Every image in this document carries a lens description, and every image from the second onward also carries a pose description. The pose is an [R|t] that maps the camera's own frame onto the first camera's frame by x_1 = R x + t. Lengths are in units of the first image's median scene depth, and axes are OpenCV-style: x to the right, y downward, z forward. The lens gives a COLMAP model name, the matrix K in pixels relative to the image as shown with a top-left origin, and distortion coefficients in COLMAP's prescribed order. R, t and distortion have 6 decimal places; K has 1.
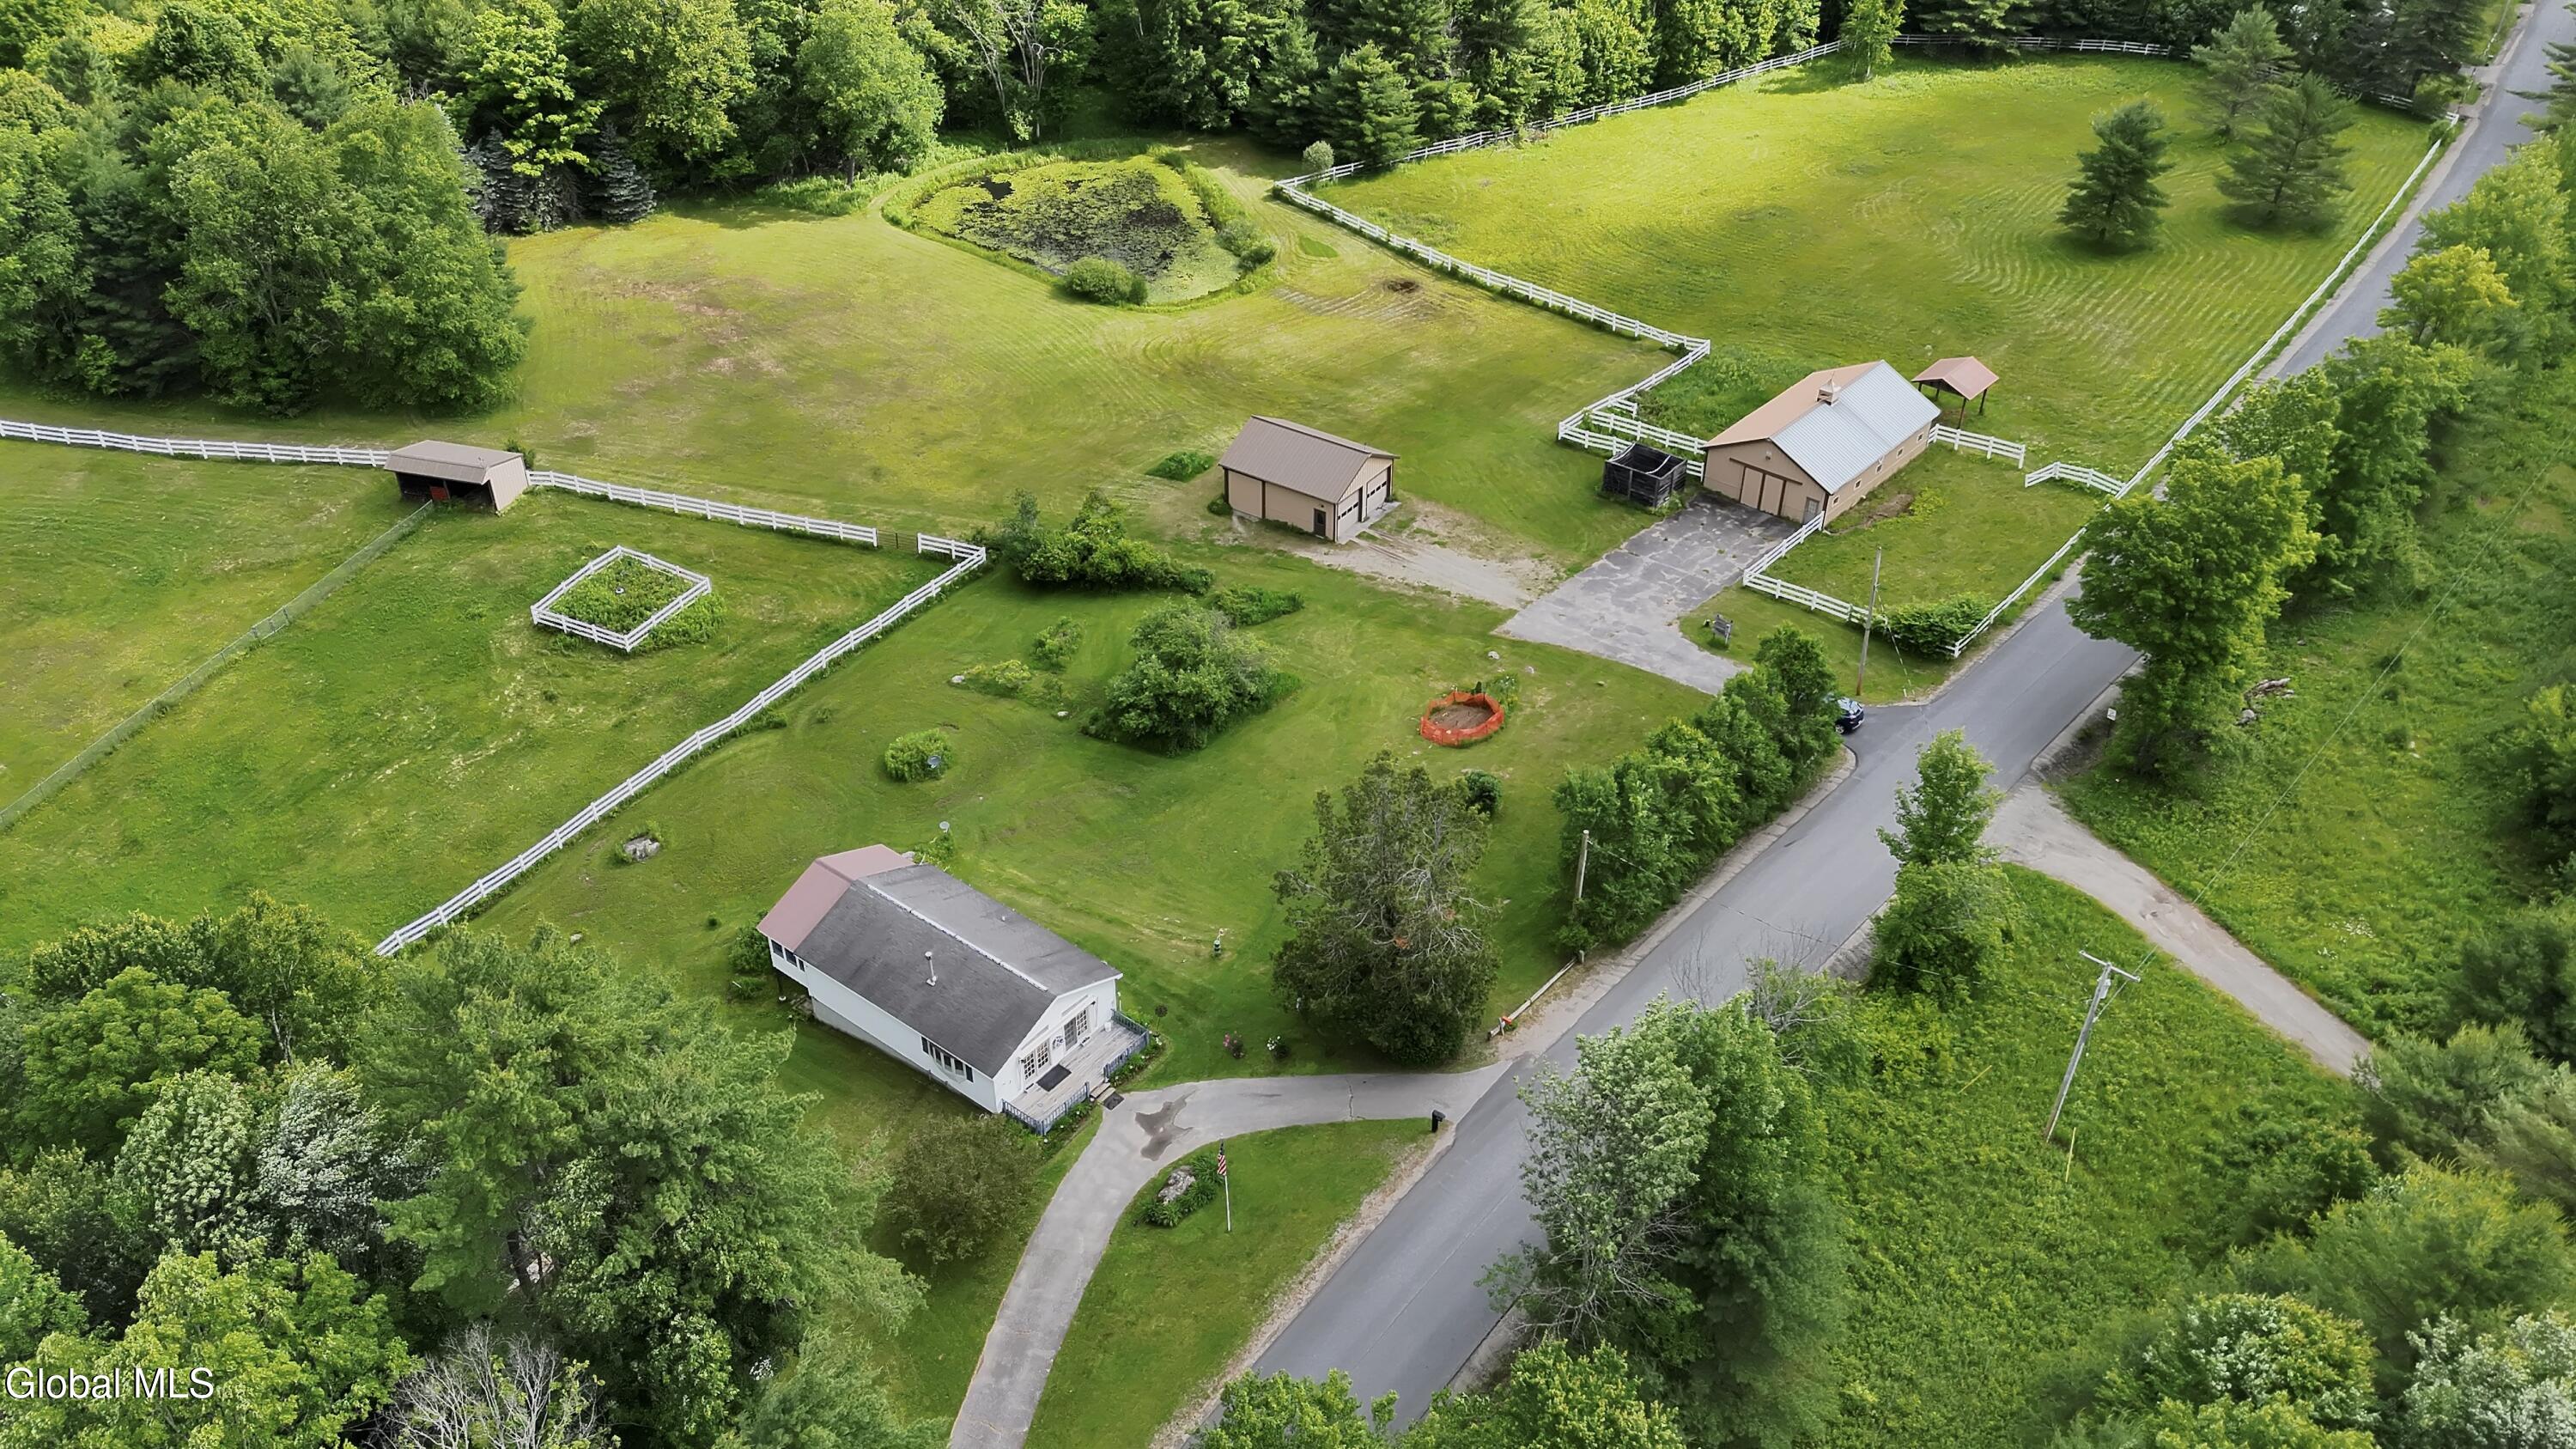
lens RADIAL K [[1927.9, 0, 1290.0], [0, 1927.9, 723.8], [0, 0, 1]] dist [0.054412, -0.004176]
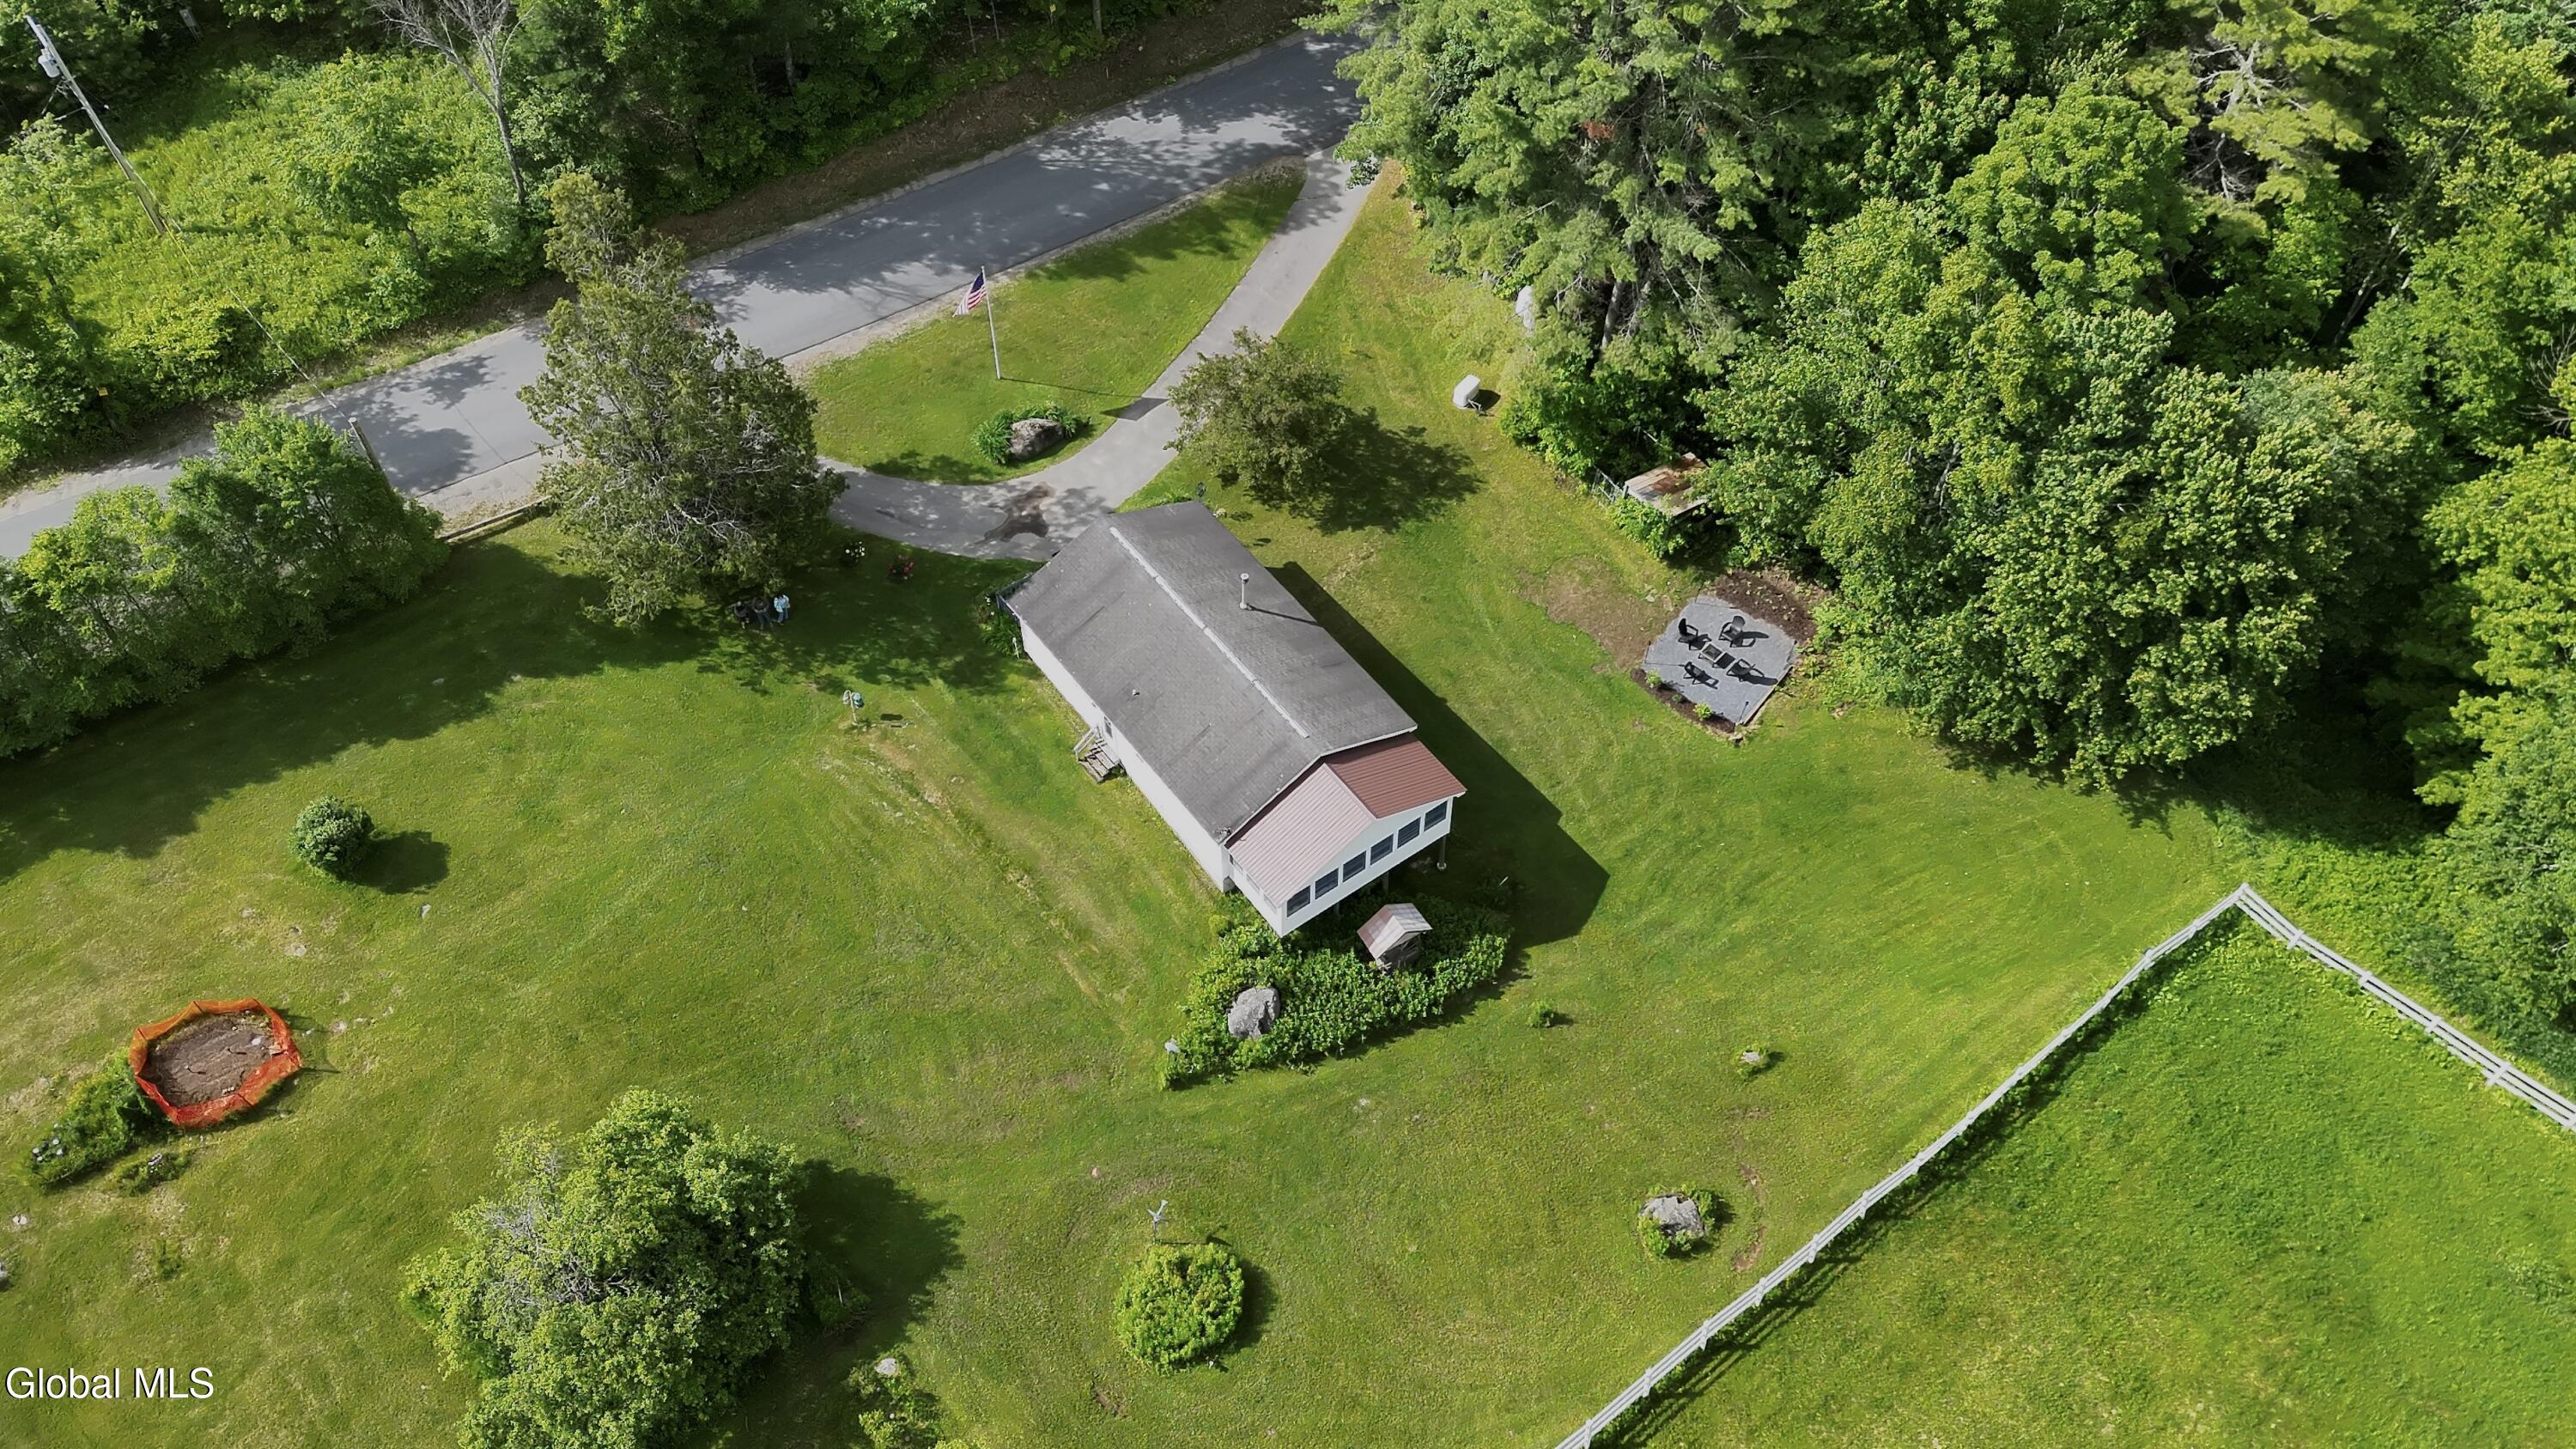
lens RADIAL K [[2155.2, 0, 1287.4], [0, 2155.2, 682.5], [0, 0, 1]] dist [0.112137, -0.122802]
pose [[-0.963052, -0.213913, 0.163622, -0.187641], [0.154361, 0.059419, 0.986226, -0.382849], [-0.220689, 0.975044, -0.024203, 0.561759]]
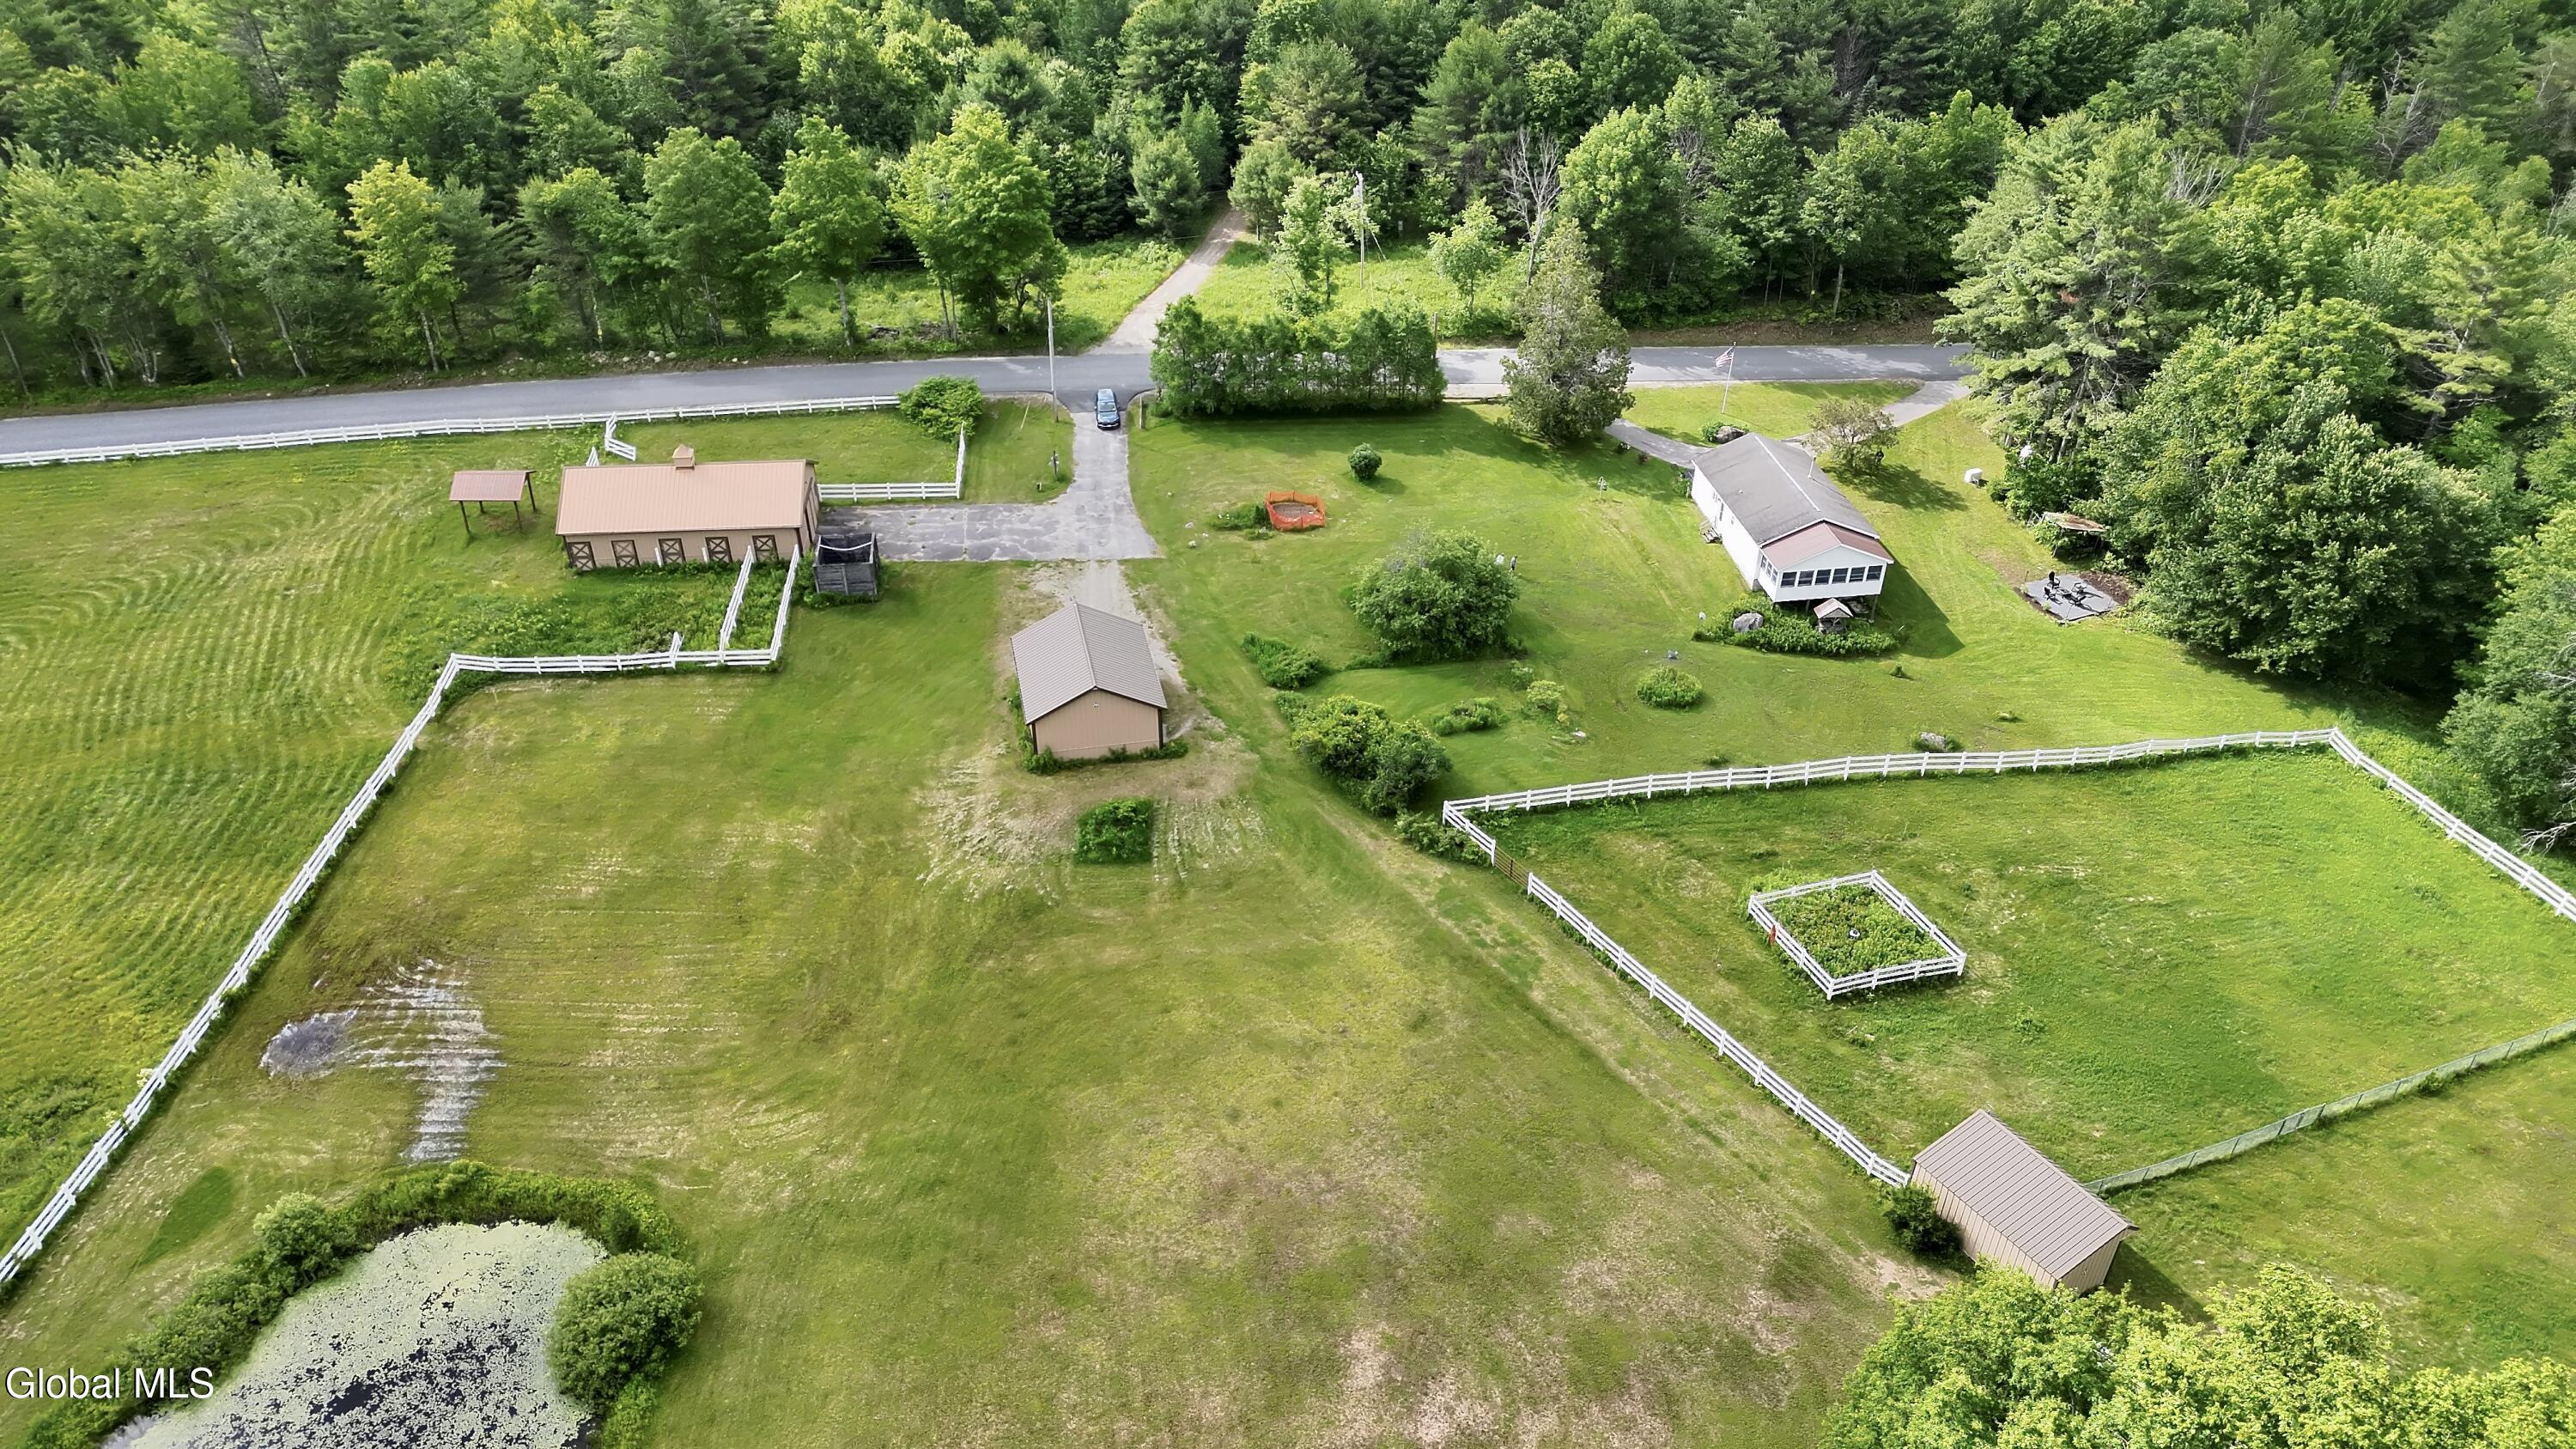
lens RADIAL K [[1806.1, 0, 1294.3], [0, 1806.1, 790.3], [0, 0, 1]] dist [0.080663, -0.066521]
pose [[-0.729621, -0.404789, 0.551179, -0.416162], [0.392861, 0.411609, 0.822337, -0.588541], [-0.559743, 0.816531, -0.141293, 0.872716]]
